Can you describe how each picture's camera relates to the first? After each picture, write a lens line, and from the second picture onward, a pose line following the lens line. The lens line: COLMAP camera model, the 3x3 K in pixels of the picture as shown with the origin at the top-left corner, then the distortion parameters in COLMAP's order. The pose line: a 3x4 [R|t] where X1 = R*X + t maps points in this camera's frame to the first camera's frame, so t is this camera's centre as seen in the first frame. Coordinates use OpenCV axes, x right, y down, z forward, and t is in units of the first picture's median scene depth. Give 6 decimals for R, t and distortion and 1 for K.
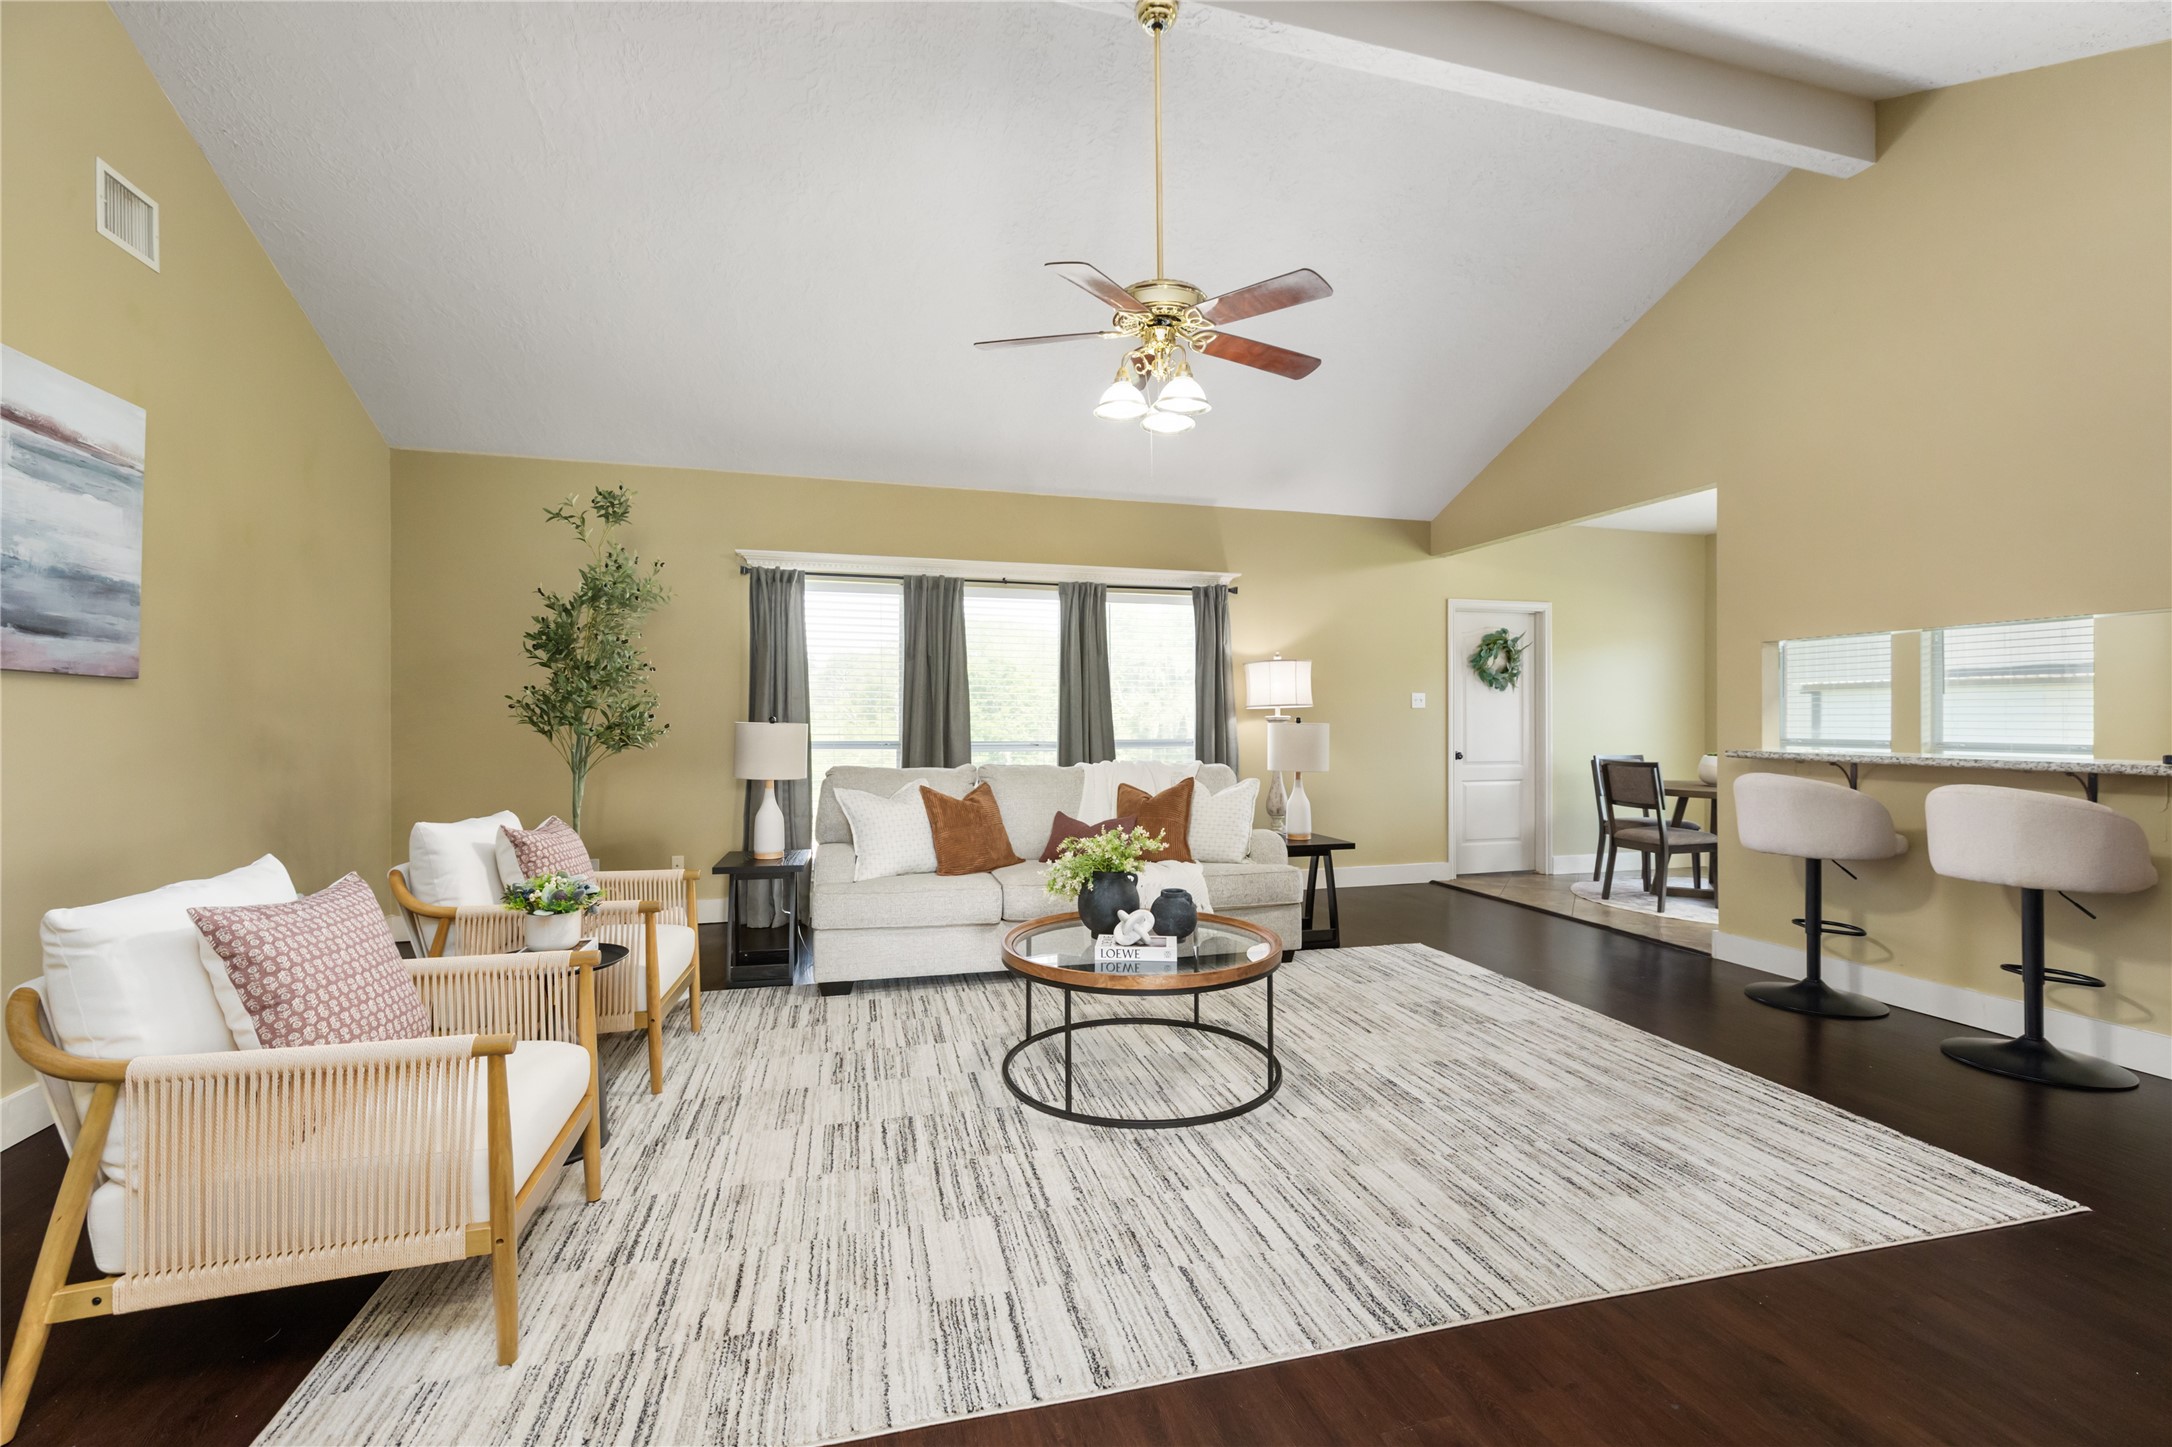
lens RADIAL K [[929.3, 0, 1068.5], [0, 929.3, 731.7], [0, 0, 1]] dist [-0.002663, 0.001534]
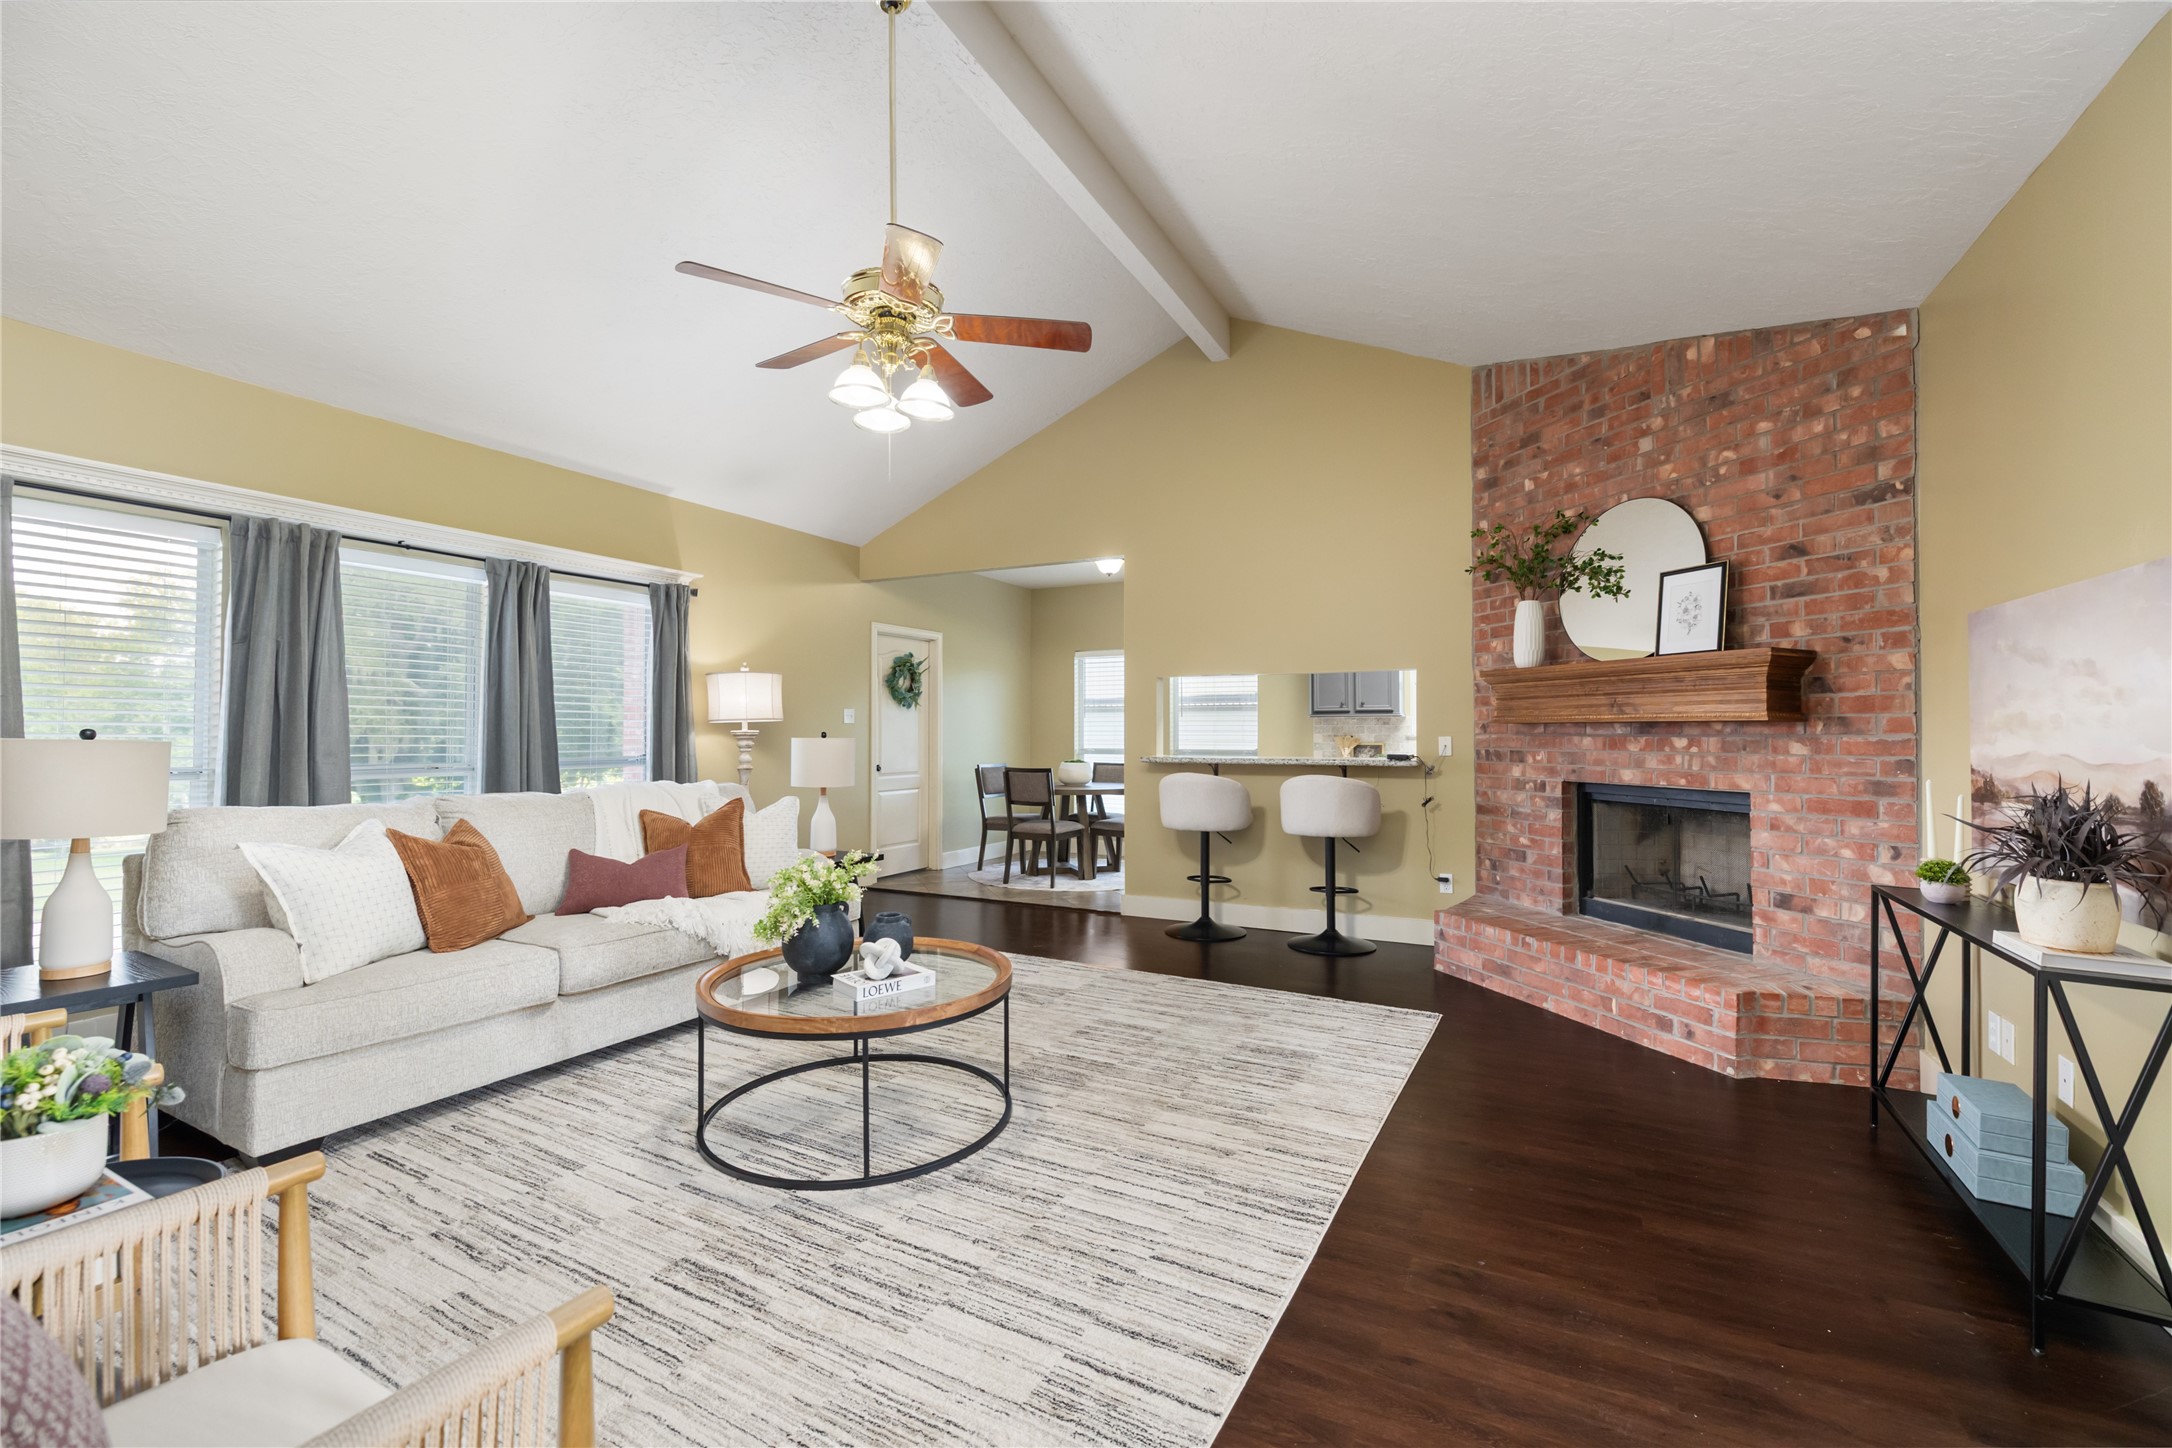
lens RADIAL K [[929.3, 0, 1080.5], [0, 929.3, 715.5], [0, 0, 1]] dist [-0.002663, 0.001534]
pose [[0.681798, 0.014947, 0.731388, -0.432702], [0.011780, 0.999437, -0.031406, 0.003096], [-0.731446, 0.030029, 0.681238, 0.206972]]
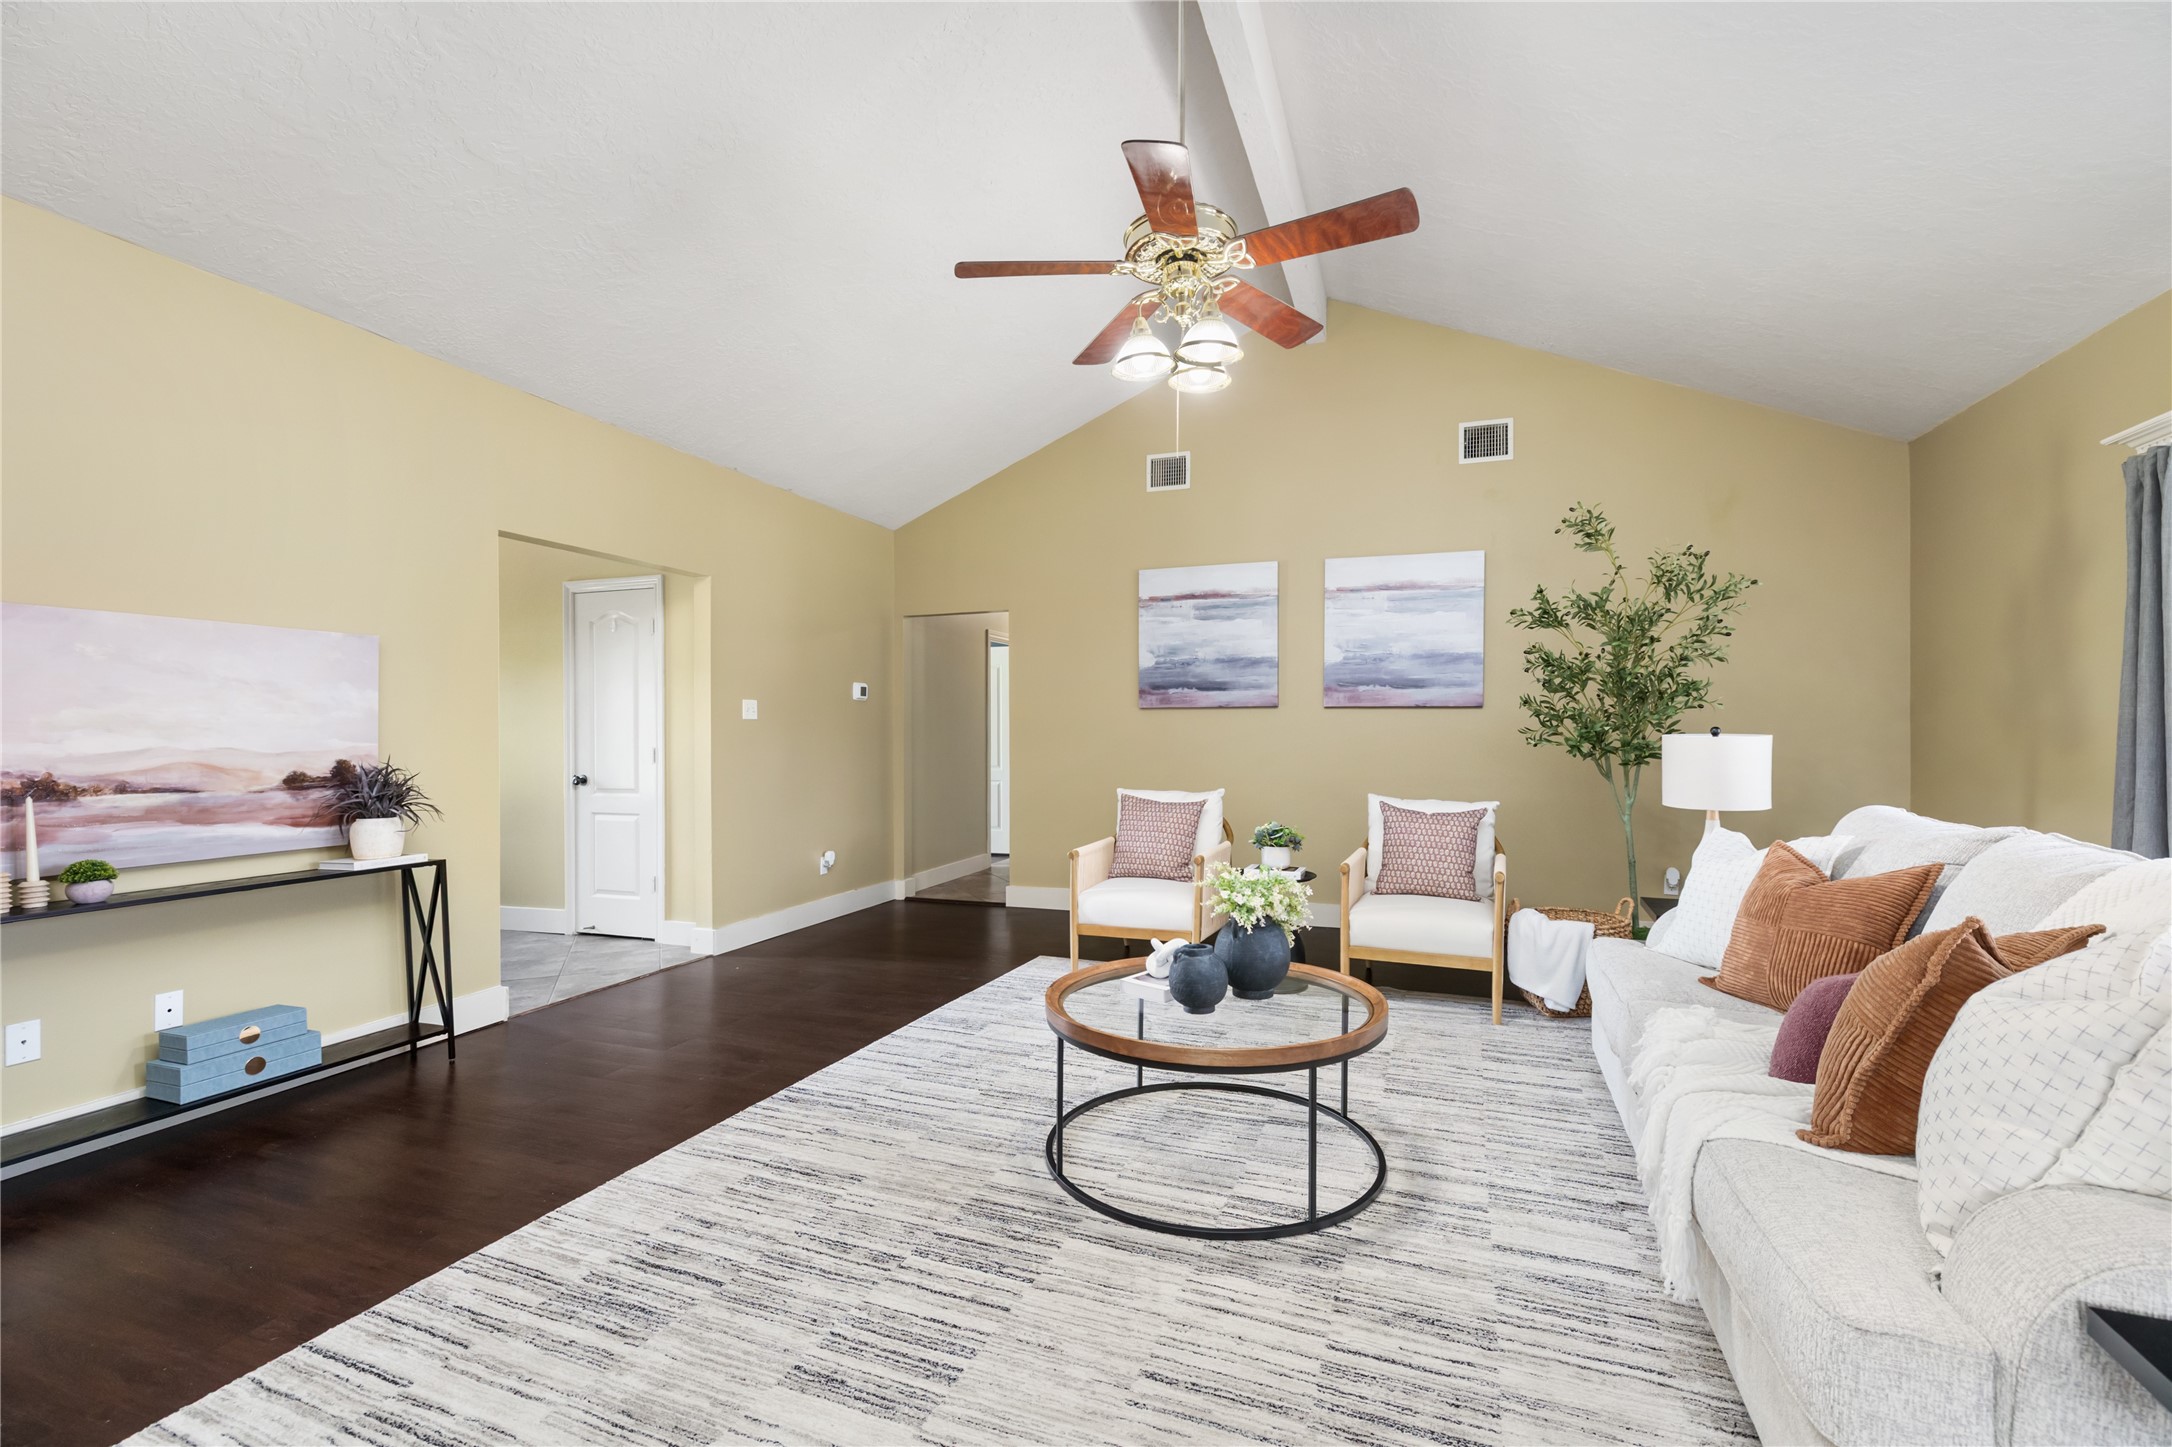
lens RADIAL K [[929.3, 0, 1088.3], [0, 929.3, 738.8], [0, 0, 1]] dist [-0.002663, 0.001534]
pose [[-0.579920, 0.006790, -0.814645, 0.783374], [-0.012193, 0.999781, 0.017012, -0.015770], [0.814582, 0.019799, -0.579710, 1.337406]]
